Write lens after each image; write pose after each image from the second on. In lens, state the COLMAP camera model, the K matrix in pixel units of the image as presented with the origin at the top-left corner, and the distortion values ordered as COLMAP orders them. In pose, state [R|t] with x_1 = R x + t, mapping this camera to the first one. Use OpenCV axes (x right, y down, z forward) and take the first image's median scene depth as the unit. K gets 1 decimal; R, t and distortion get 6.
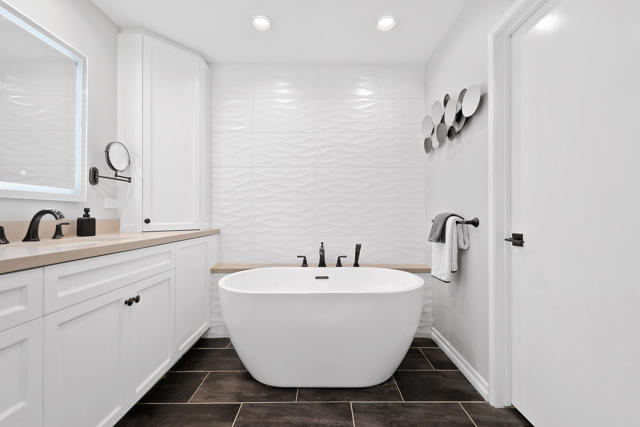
lens RADIAL K [[268.3, 0, 325.8], [0, 268.3, 212.1], [0, 0, 1]] dist [0.012373, -0.000880]
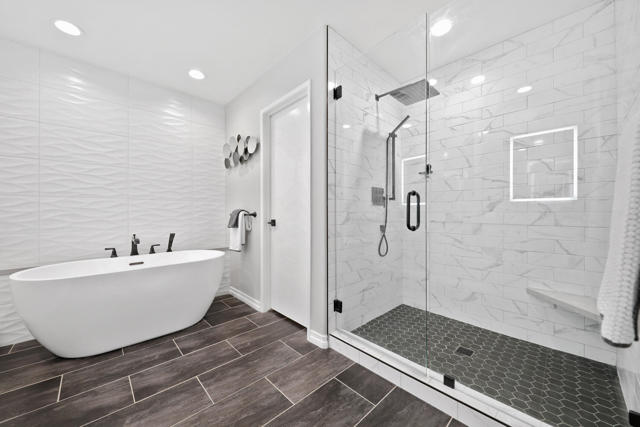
lens RADIAL K [[240.1, 0, 323.6], [0, 240.1, 212.8], [0, 0, 1]] dist [0.005748, -0.000101]
pose [[0.730943, -0.002860, 0.682433, -0.159263], [-0.004400, 0.999951, 0.008903, 0.009763], [-0.682425, -0.009511, 0.730894, -0.389503]]
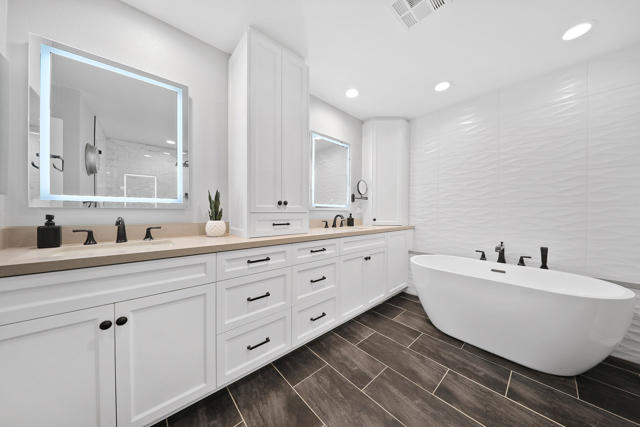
lens RADIAL K [[203.0, 0, 322.0], [0, 203.0, 212.4], [0, 0, 1]] dist [-0.007404, -0.000272]
pose [[0.659167, 0.005296, -0.751978, 0.166856], [0.001850, 0.999961, 0.008665, -0.032040], [0.751994, -0.007102, 0.659132, -0.215924]]
